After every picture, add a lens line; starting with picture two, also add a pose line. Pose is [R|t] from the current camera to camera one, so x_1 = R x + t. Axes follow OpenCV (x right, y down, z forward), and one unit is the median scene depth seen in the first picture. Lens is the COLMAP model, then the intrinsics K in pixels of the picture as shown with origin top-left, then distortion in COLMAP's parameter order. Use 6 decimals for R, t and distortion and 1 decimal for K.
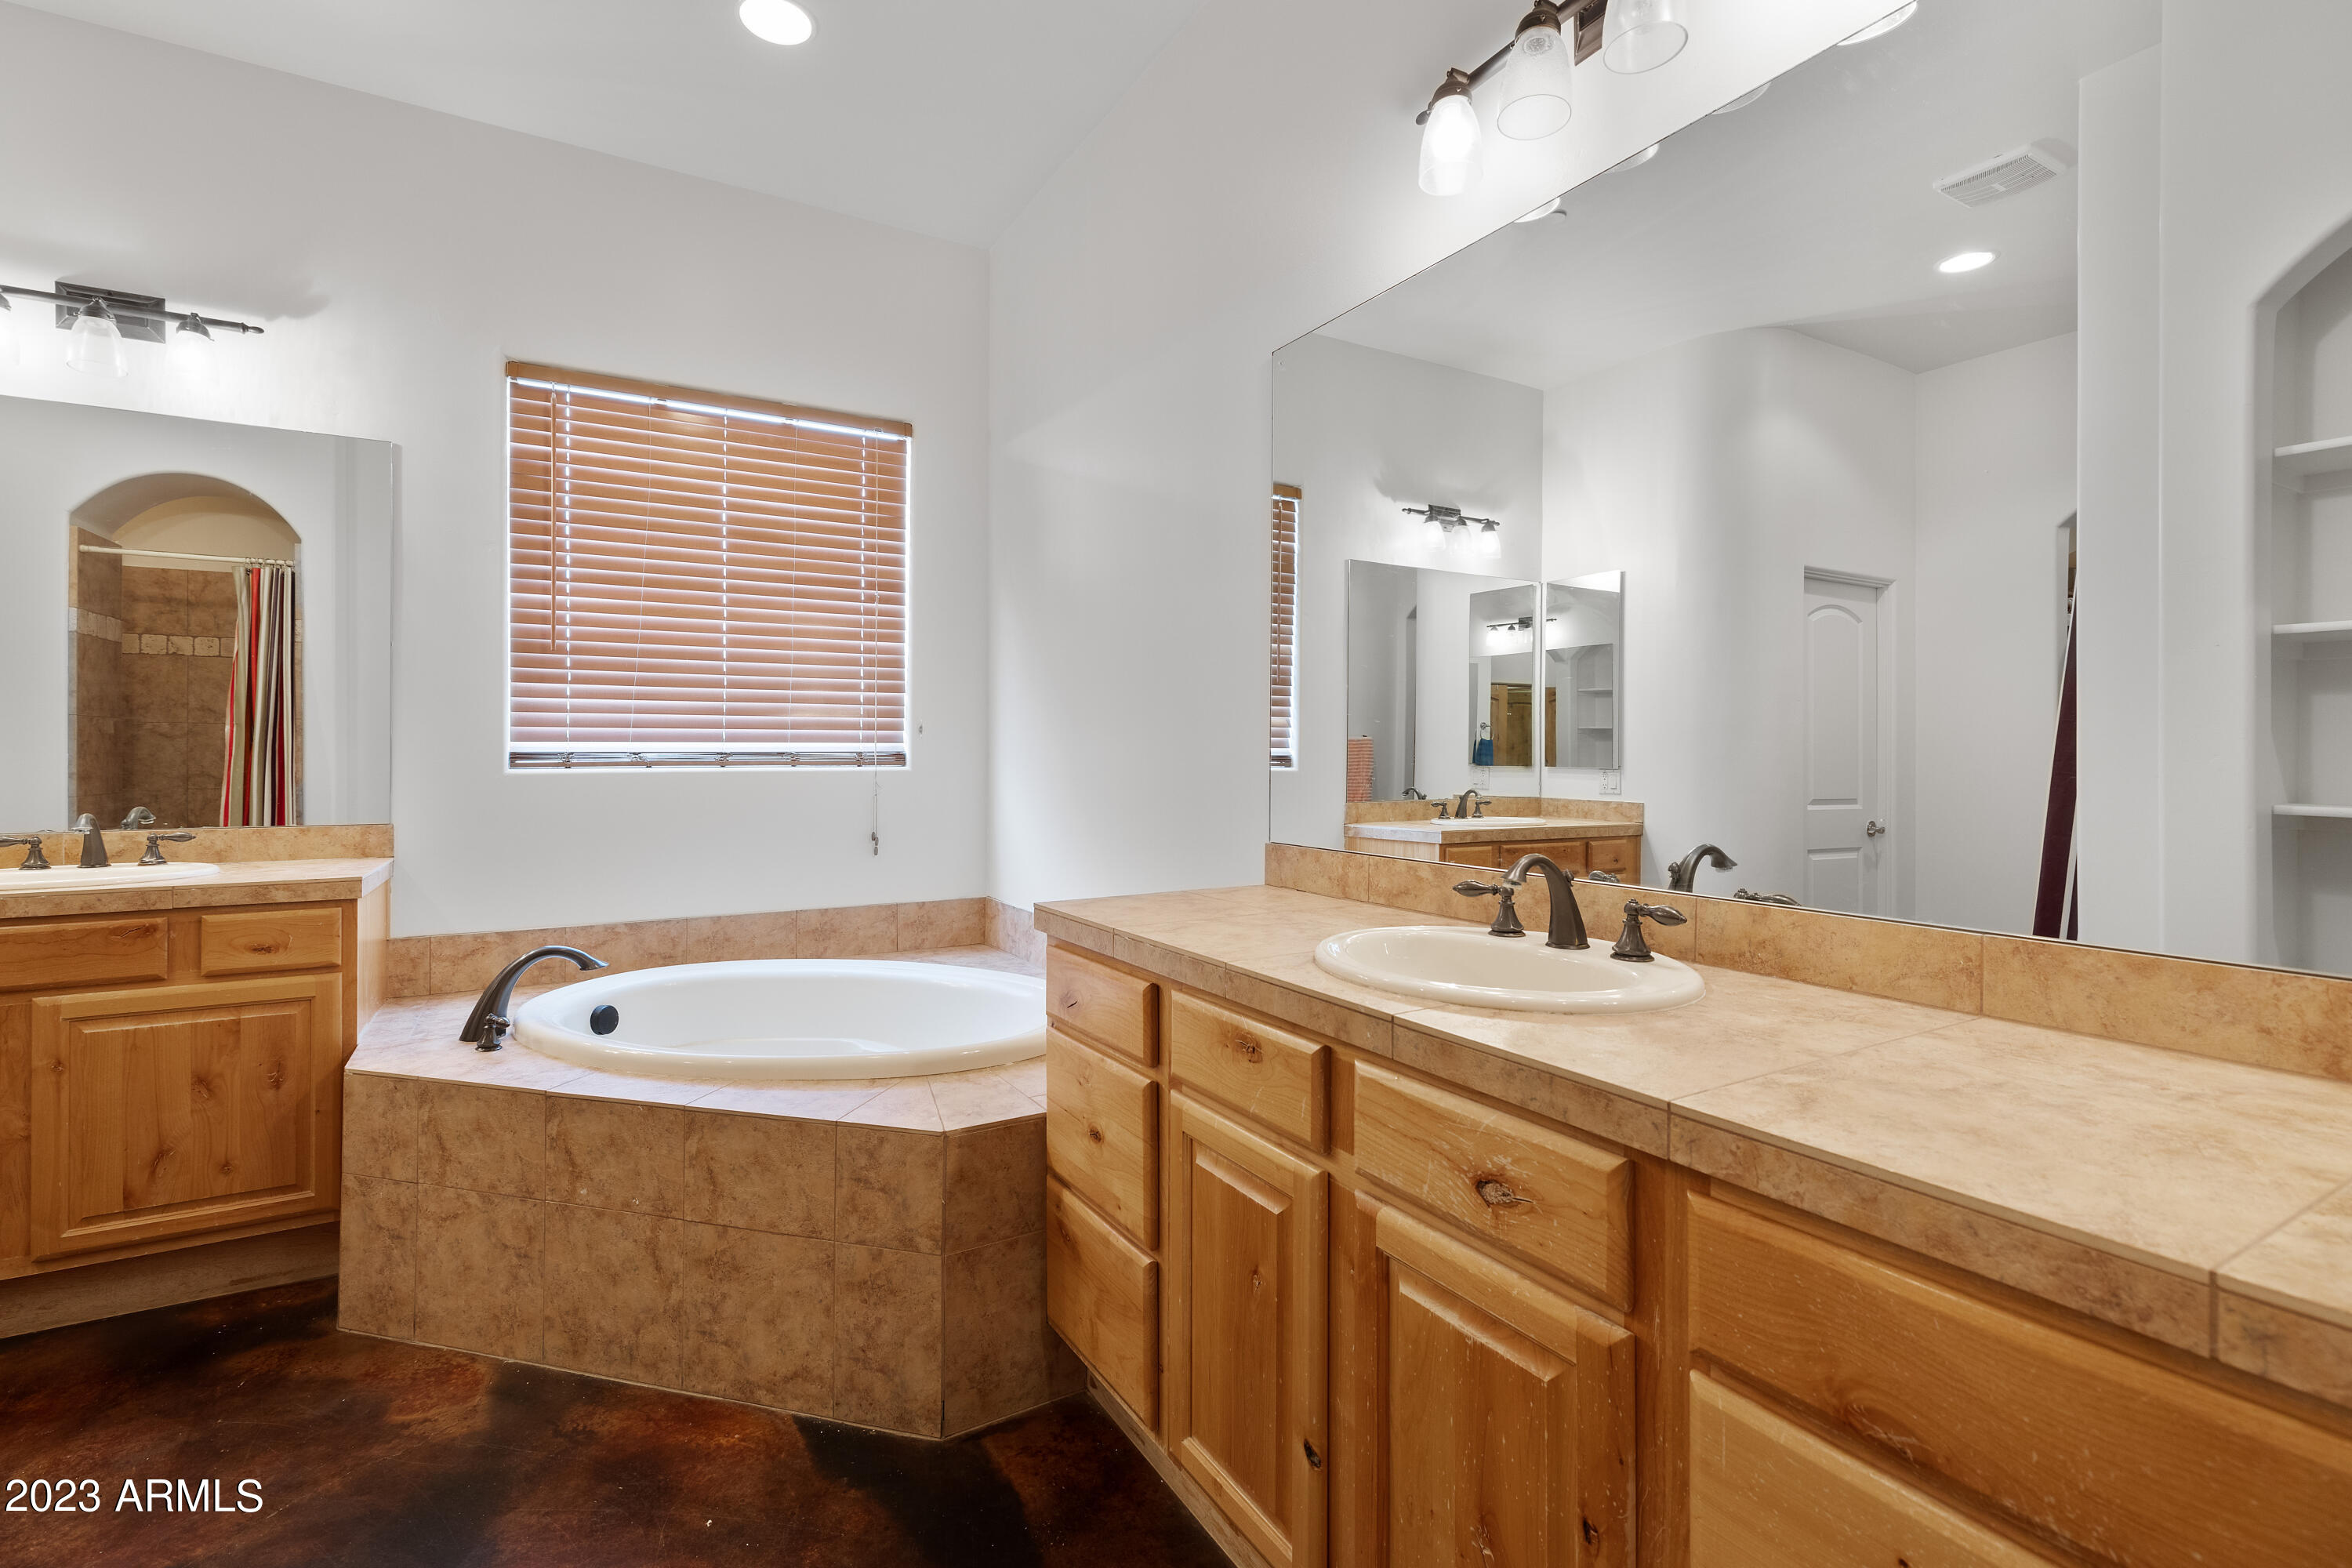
lens RADIAL K [[1065.8, 0, 1155.6], [0, 1065.8, 759.3], [0, 0, 1]] dist [0.003220, -0.000344]
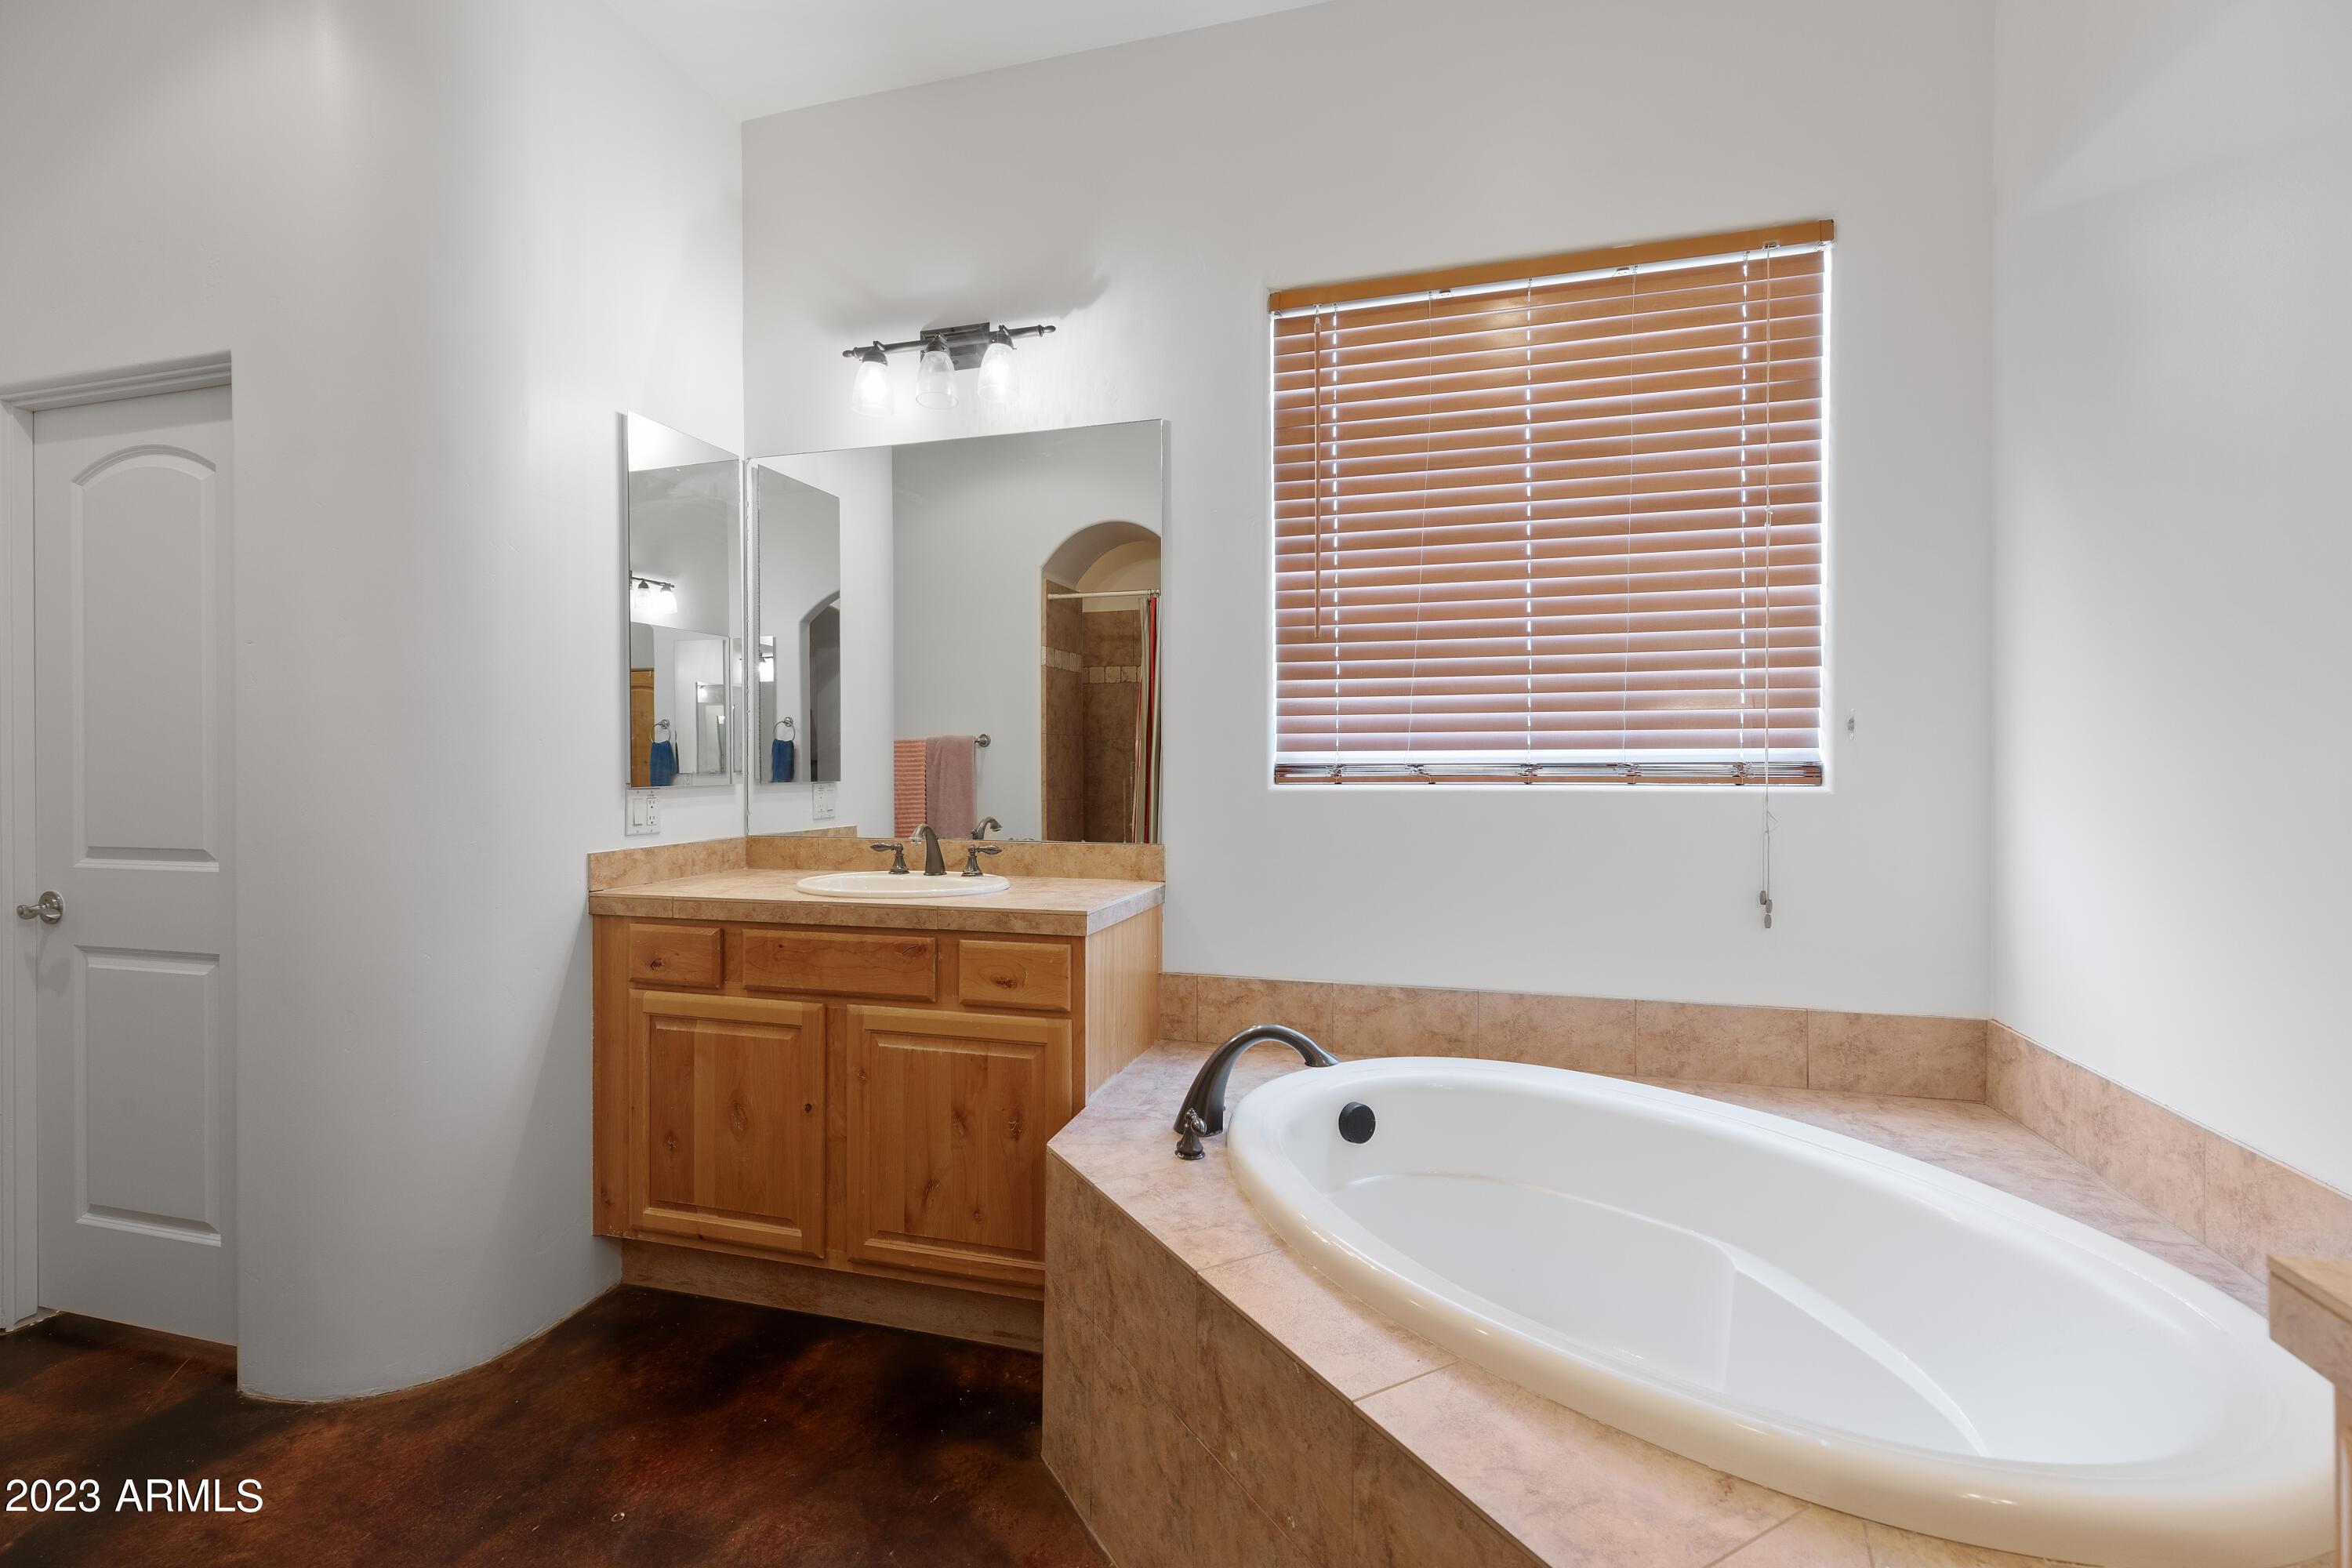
lens RADIAL K [[1065.8, 0, 1155.6], [0, 1065.8, 759.3], [0, 0, 1]] dist [0.003220, -0.000344]
pose [[0.698074, -0.004606, -0.716011, -0.073546], [-0.001289, 0.999970, -0.007689, -0.003996], [0.716024, 0.006290, 0.698047, 0.346826]]
